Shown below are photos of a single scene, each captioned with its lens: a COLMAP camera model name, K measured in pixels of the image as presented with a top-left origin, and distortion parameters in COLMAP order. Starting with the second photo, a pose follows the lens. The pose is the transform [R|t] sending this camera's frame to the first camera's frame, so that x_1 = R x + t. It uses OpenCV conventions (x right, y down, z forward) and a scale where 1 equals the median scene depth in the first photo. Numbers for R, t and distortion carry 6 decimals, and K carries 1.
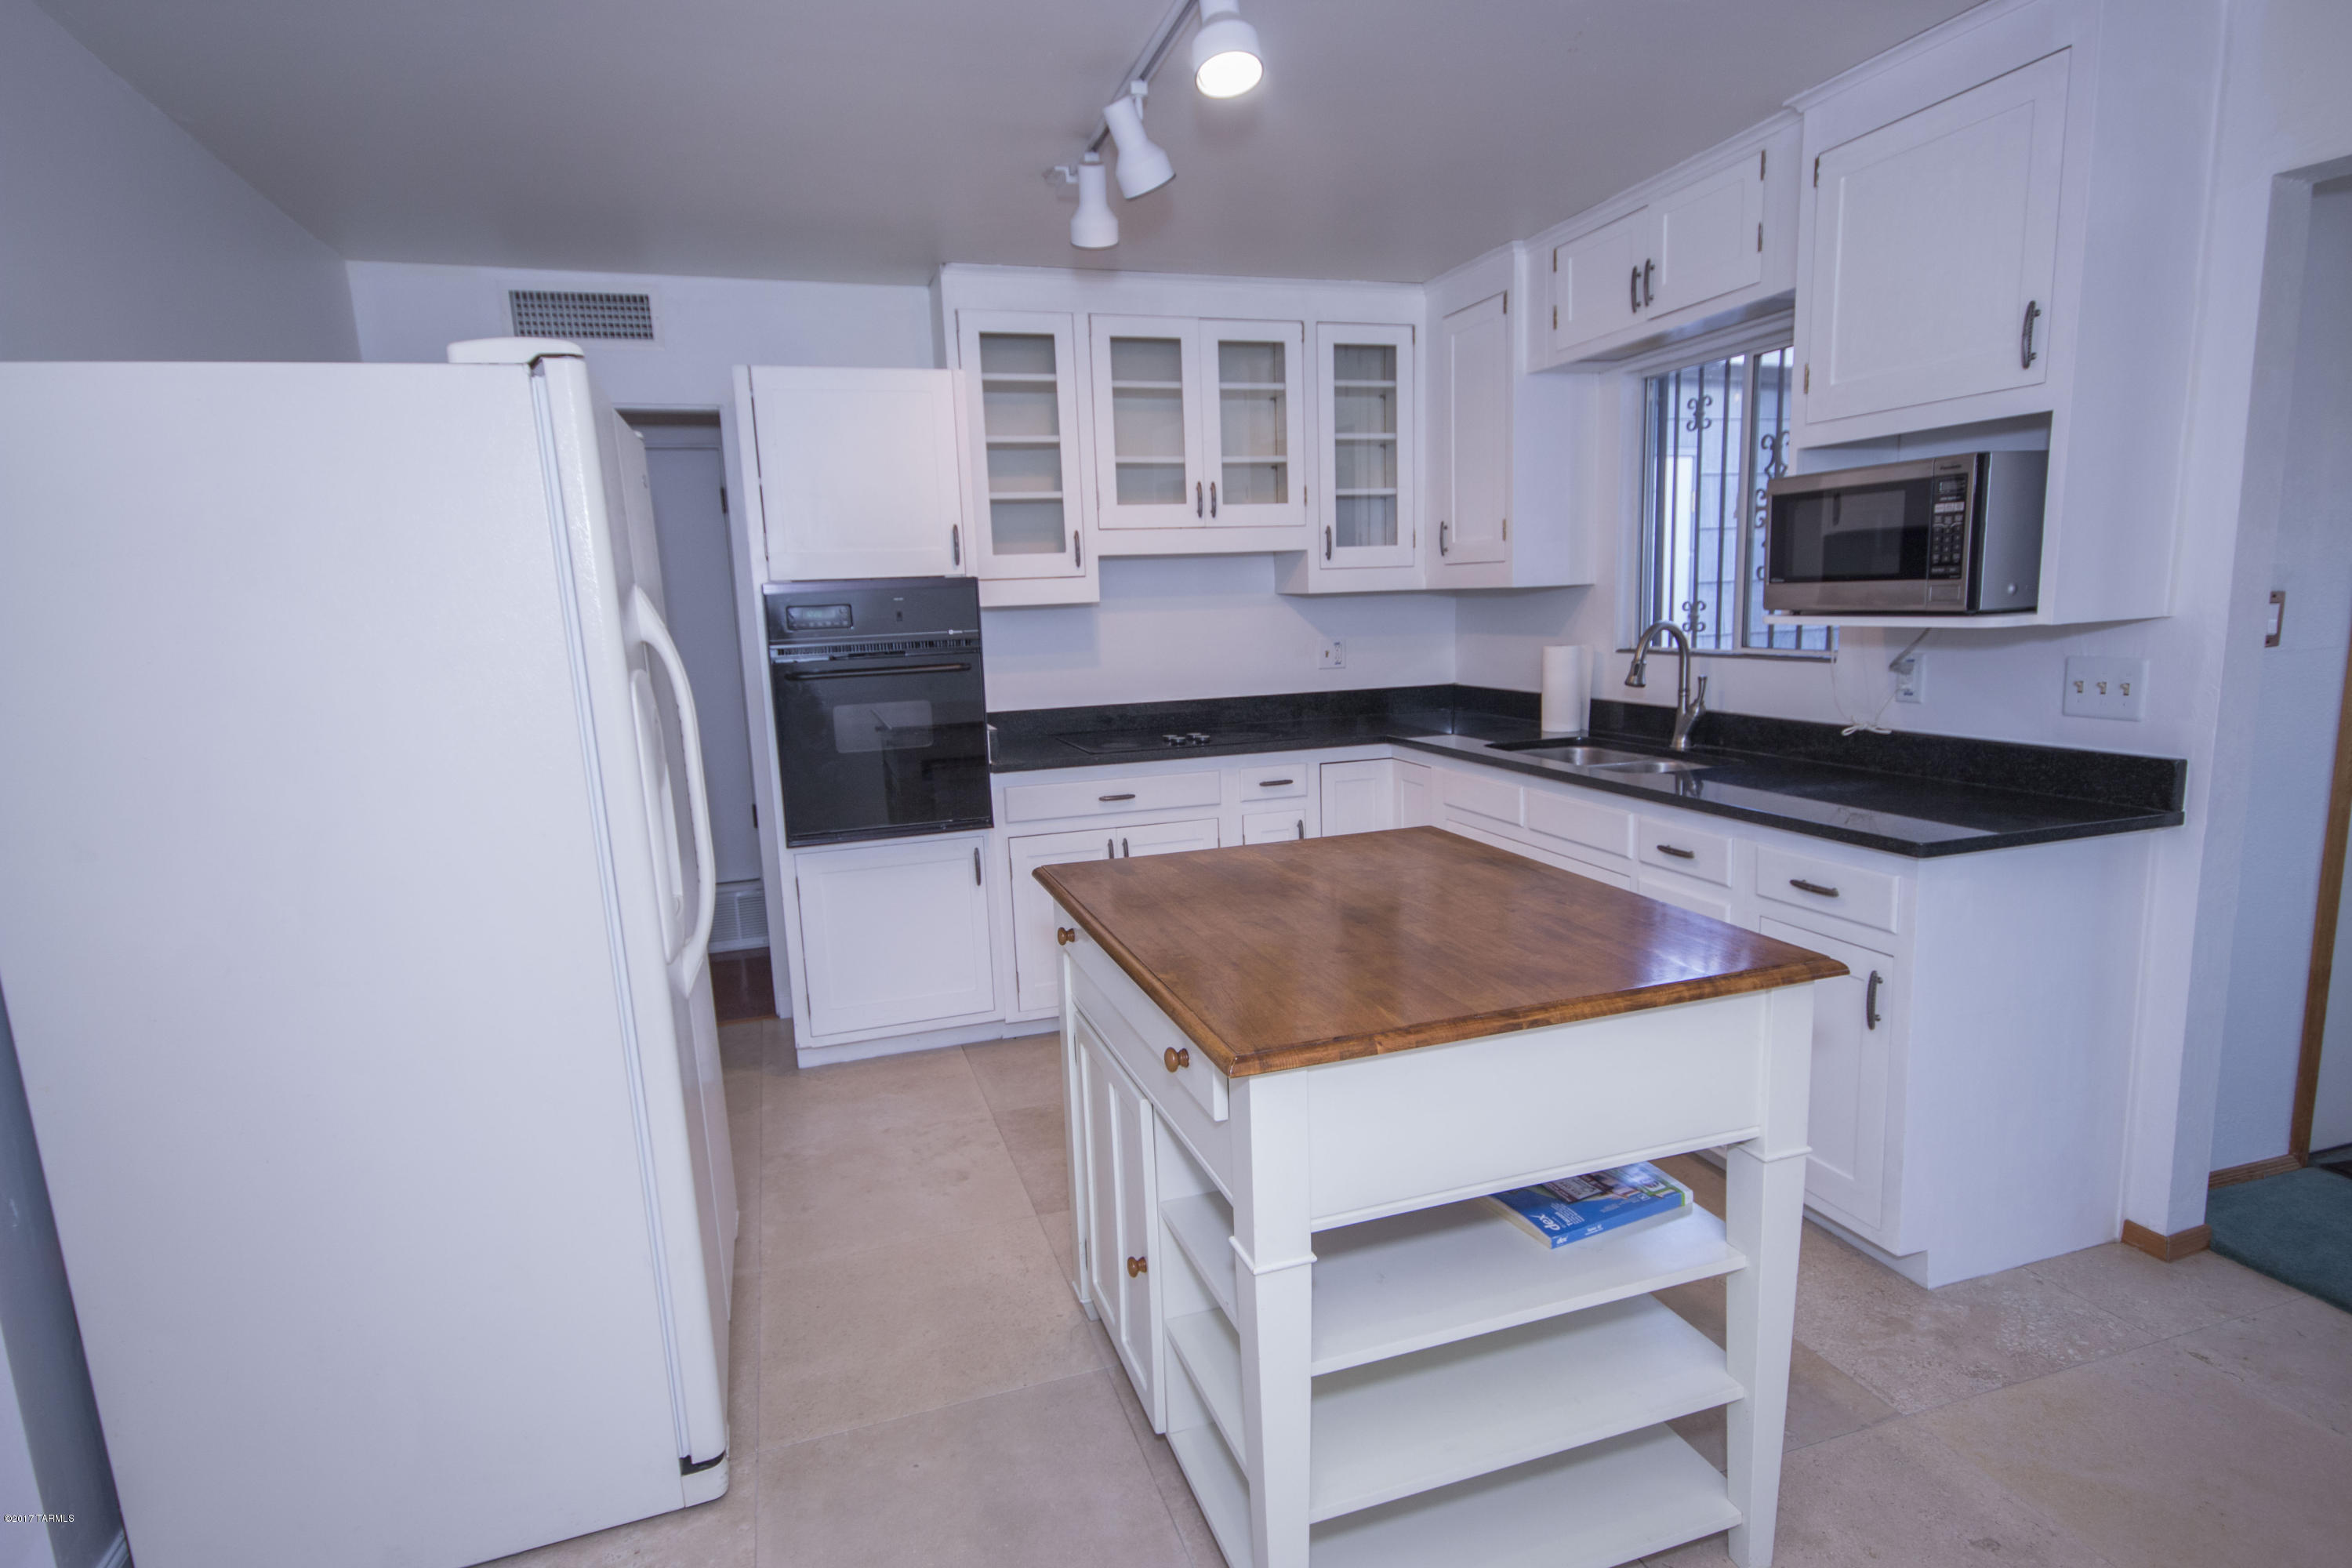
lens RADIAL K [[1231.4, 0, 1178.1], [0, 1231.4, 796.4], [0, 0, 1]] dist [0.009340, 0.000681]
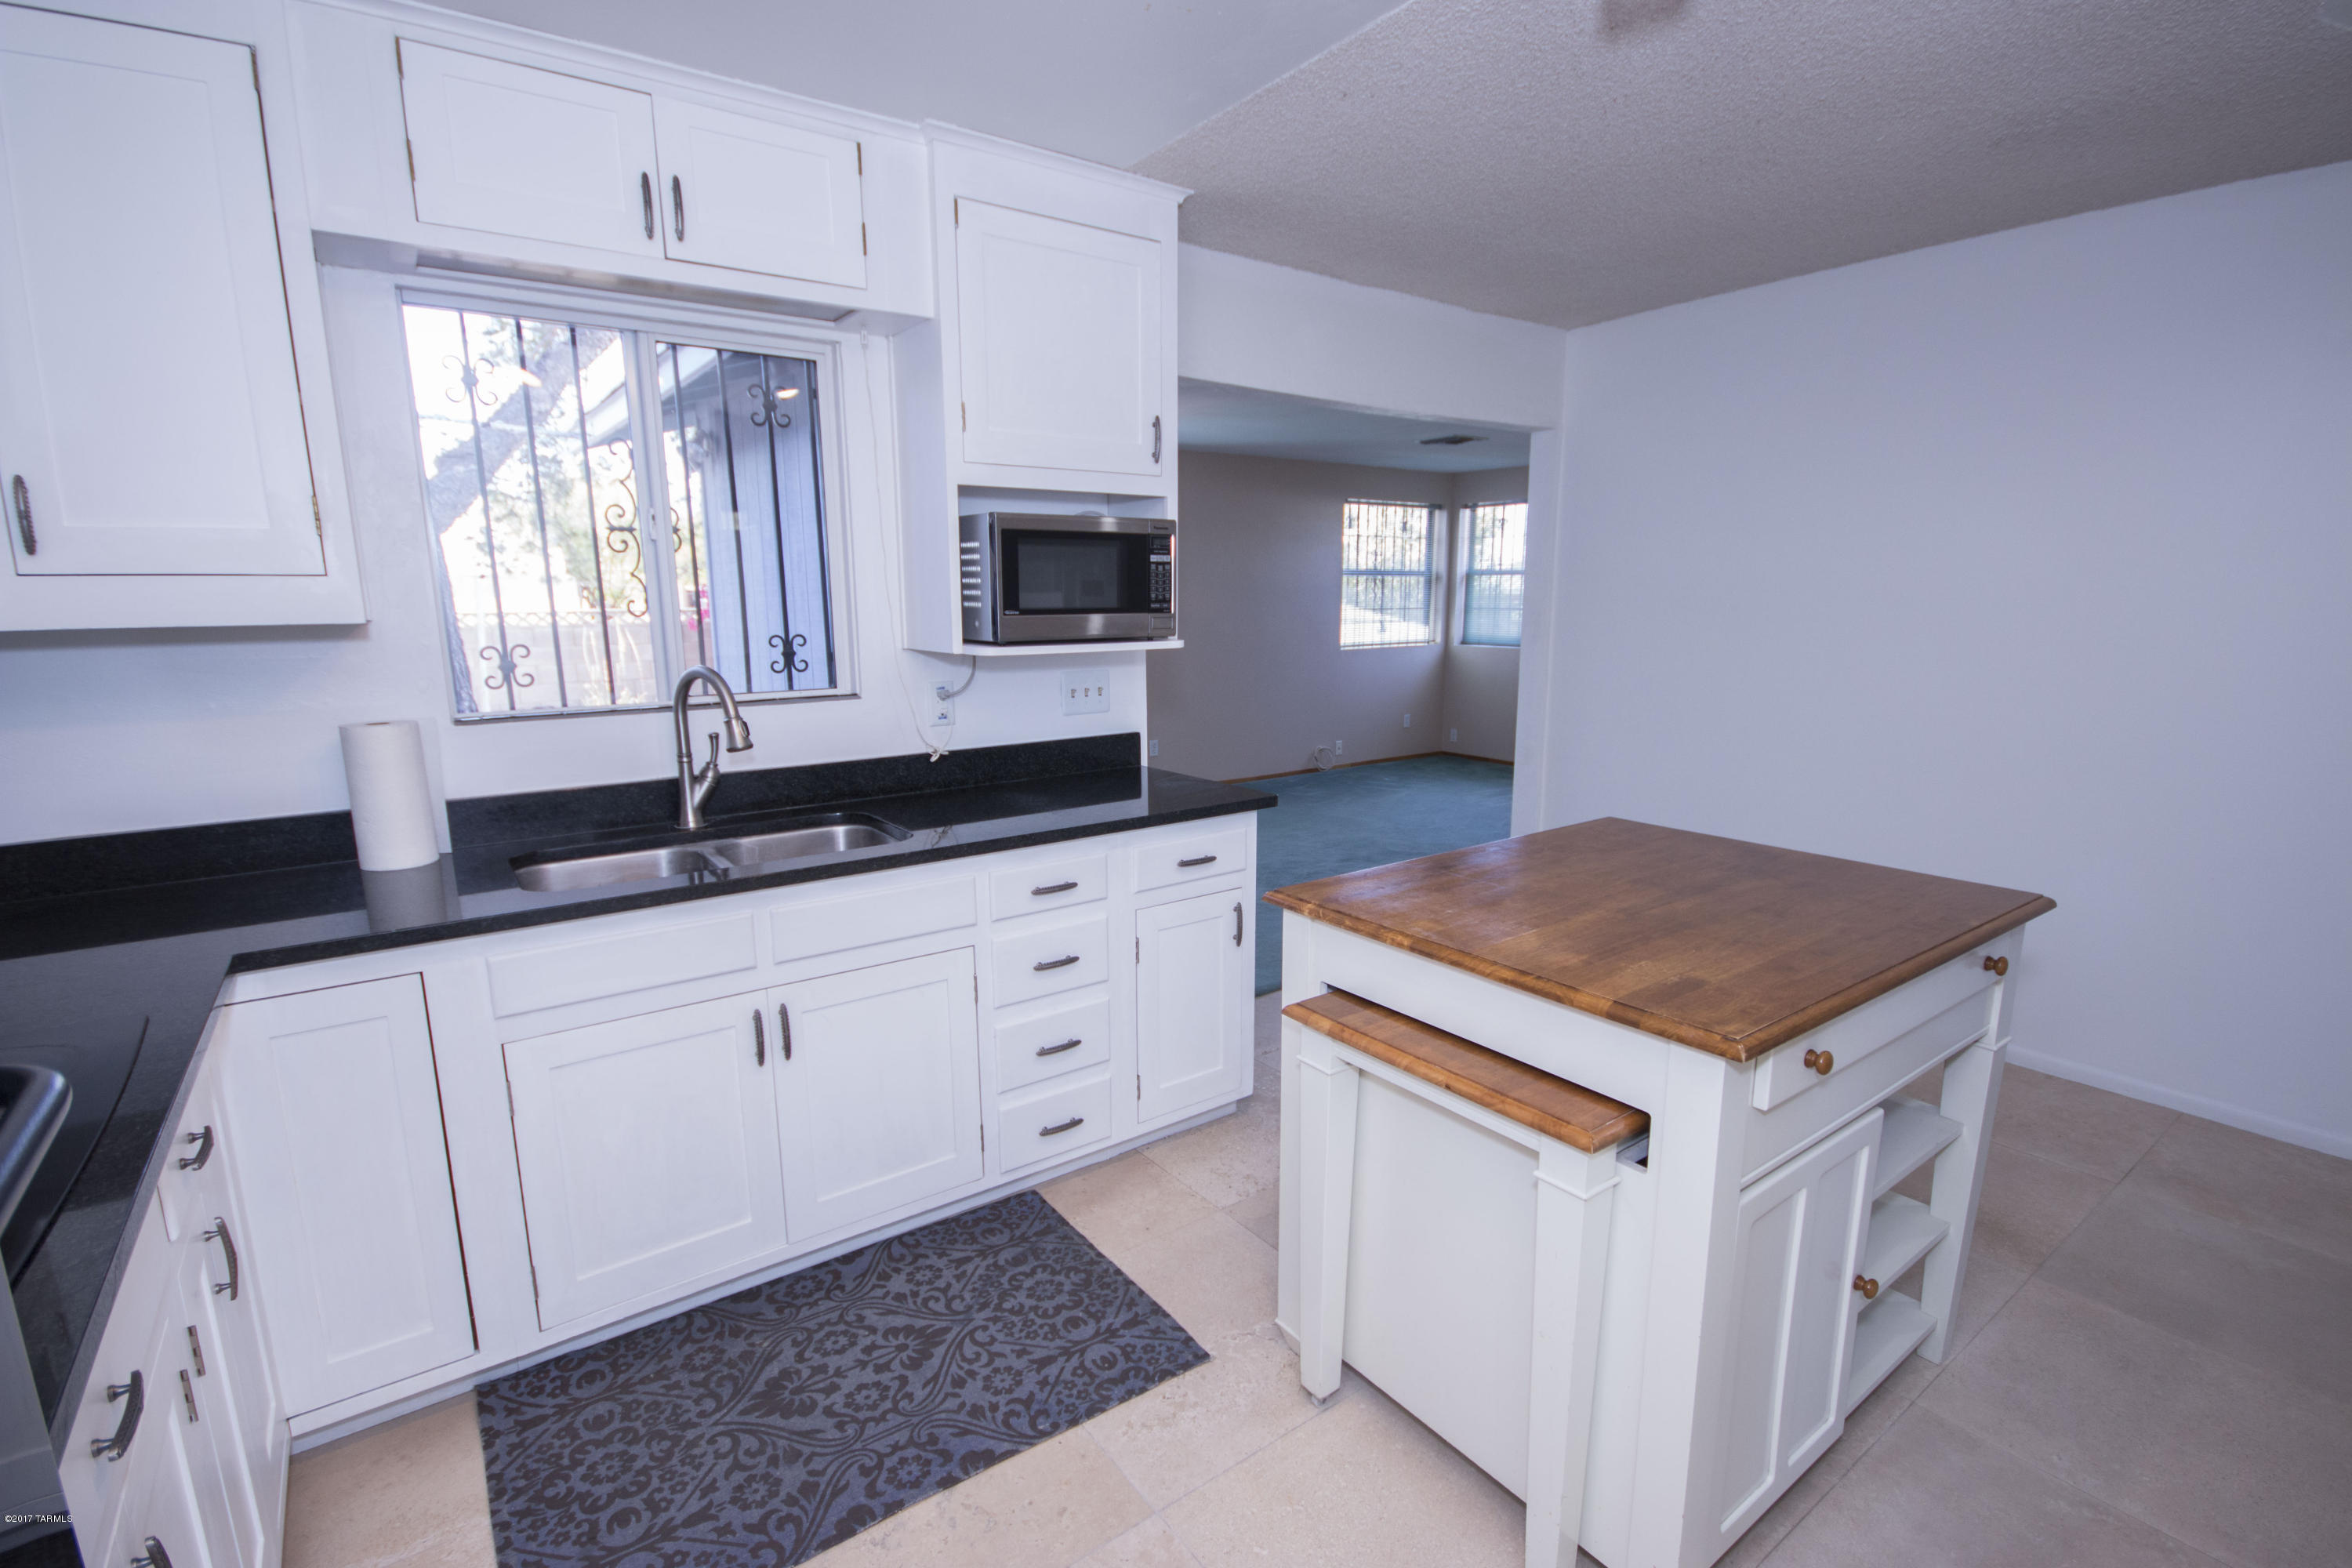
lens RADIAL K [[1081.8, 0, 1183.2], [0, 1081.8, 798.7], [0, 0, 1]] dist [0.000372, 0.000136]
pose [[-0.307491, -0.142244, 0.940859, -0.320642], [0.173534, 0.963799, 0.202427, -0.135925], [-0.935593, 0.225516, -0.271676, 0.849414]]
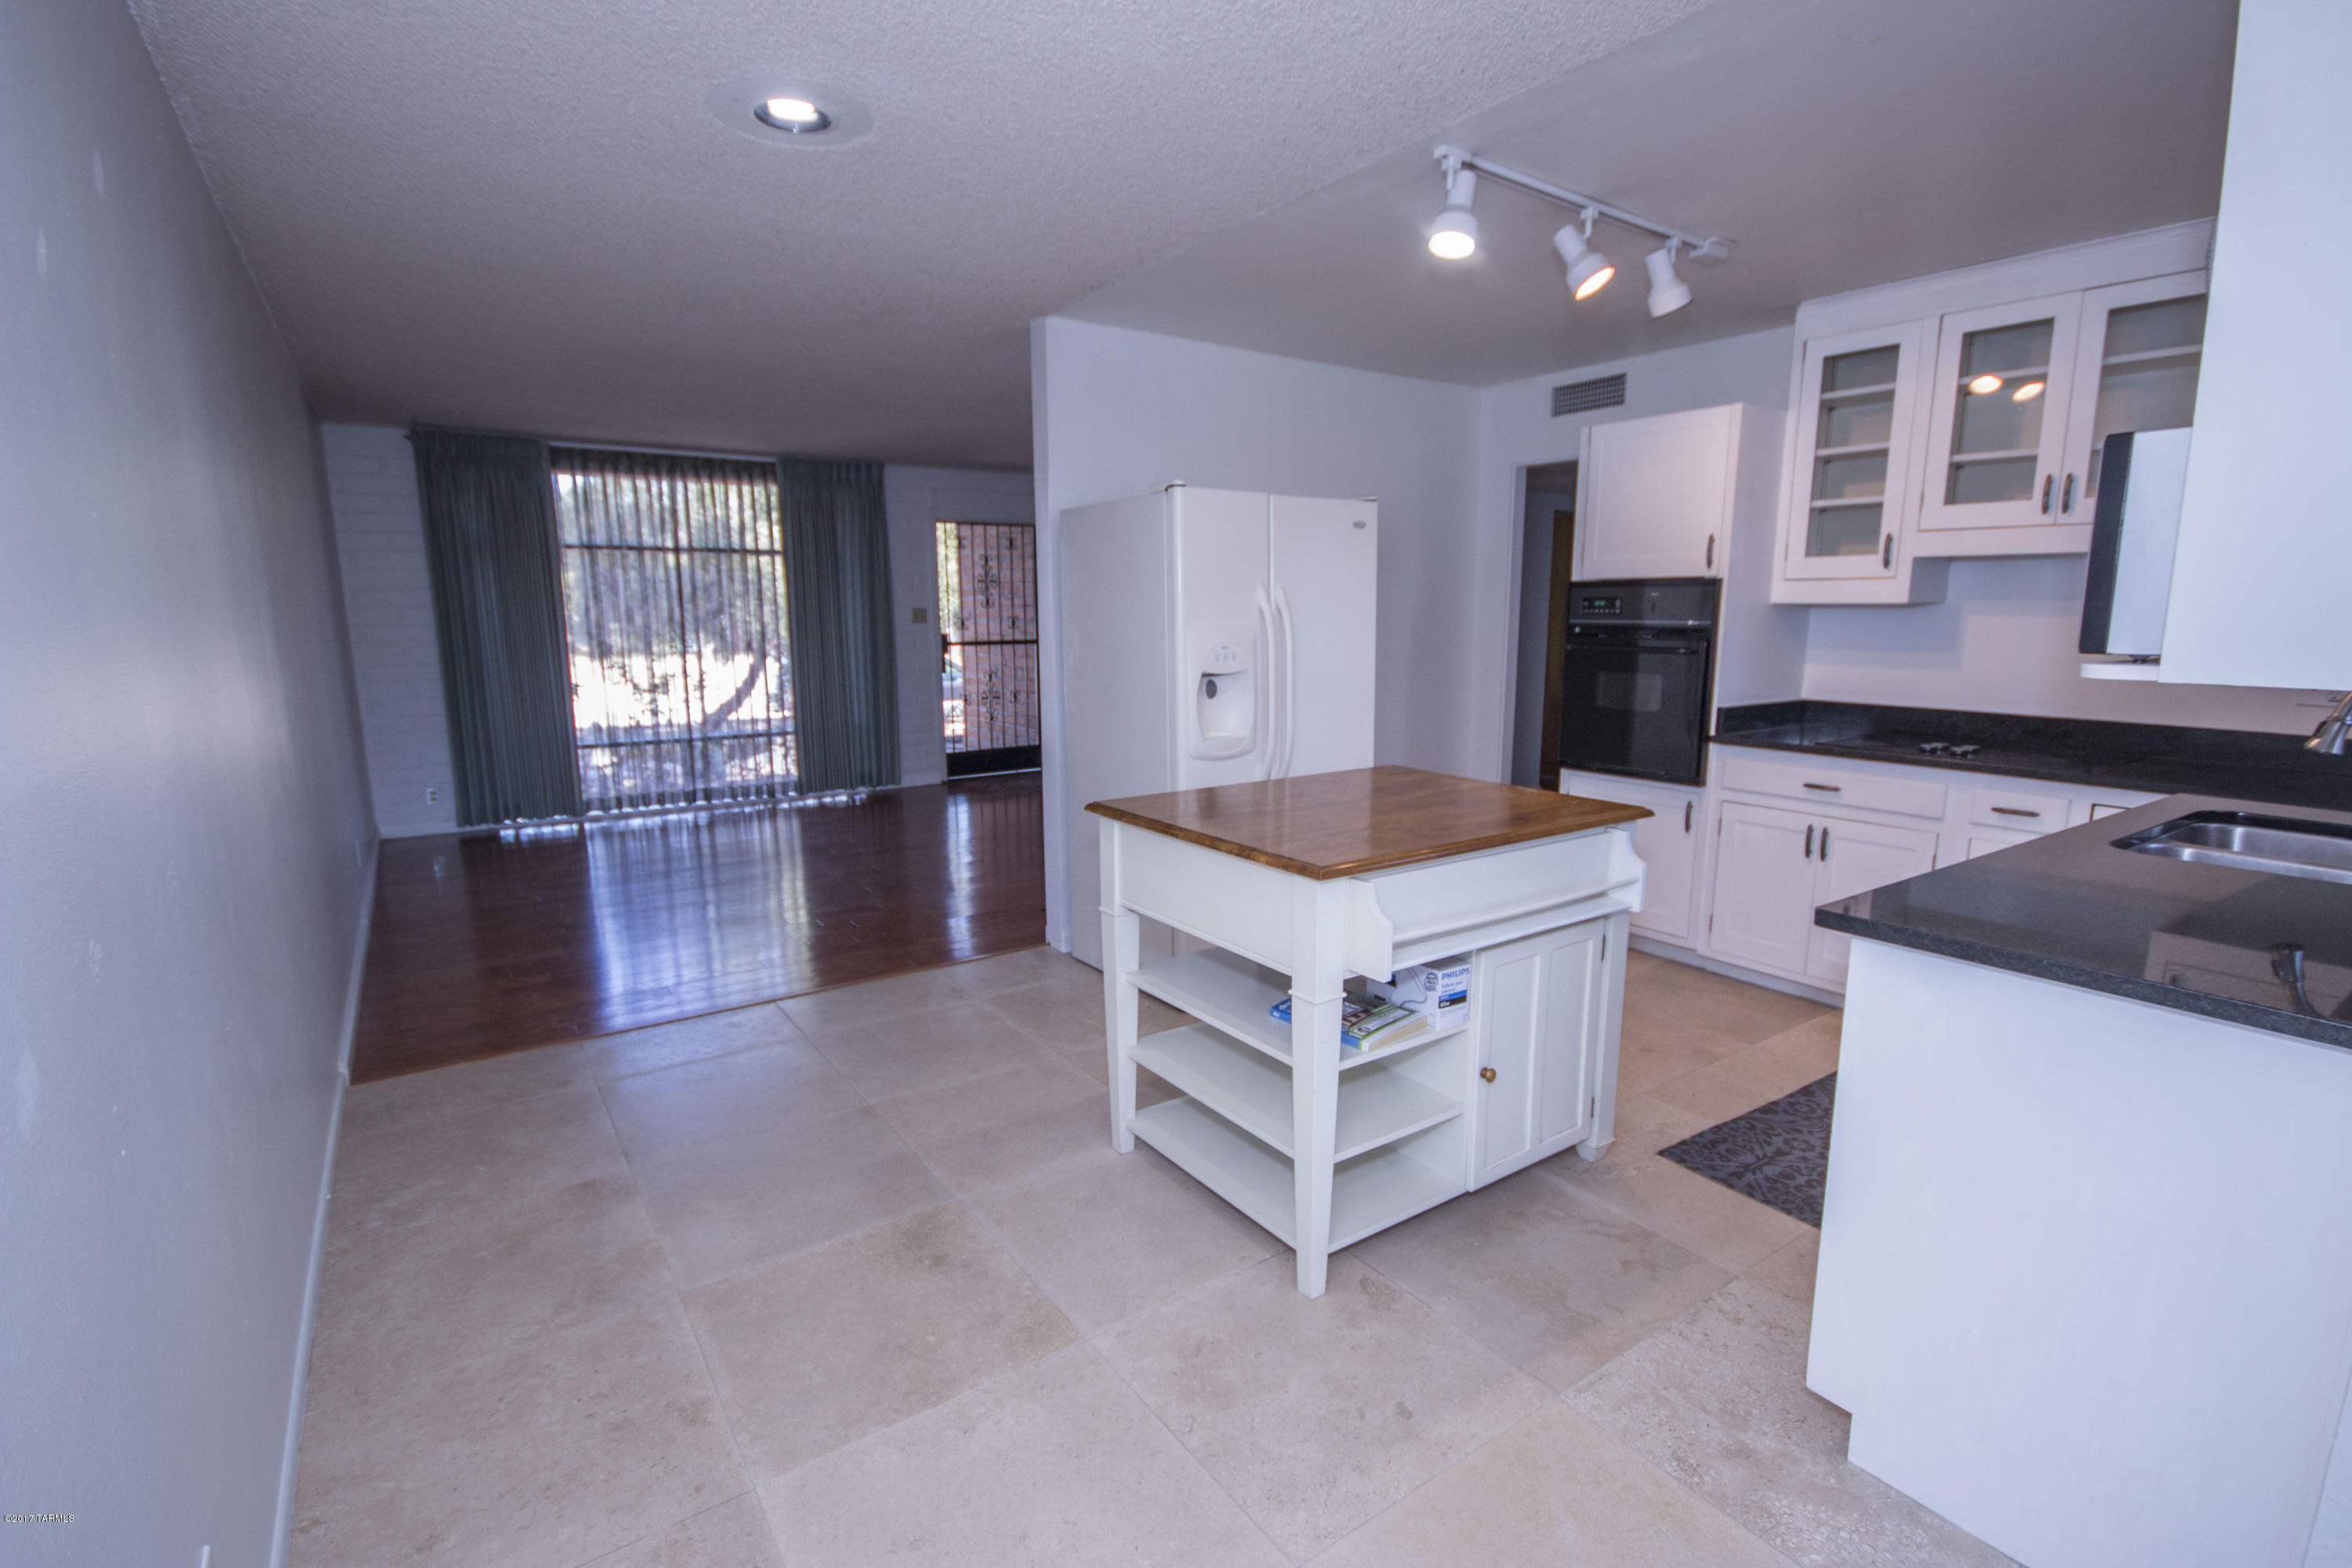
lens RADIAL K [[1081.8, 0, 1183.2], [0, 1081.8, 798.7], [0, 0, 1]] dist [0.000372, 0.000136]
pose [[0.286900, 0.206100, -0.935527, 0.689210], [-0.167753, 0.972301, 0.162756, -0.051020], [0.943158, 0.110243, 0.313527, 0.193969]]
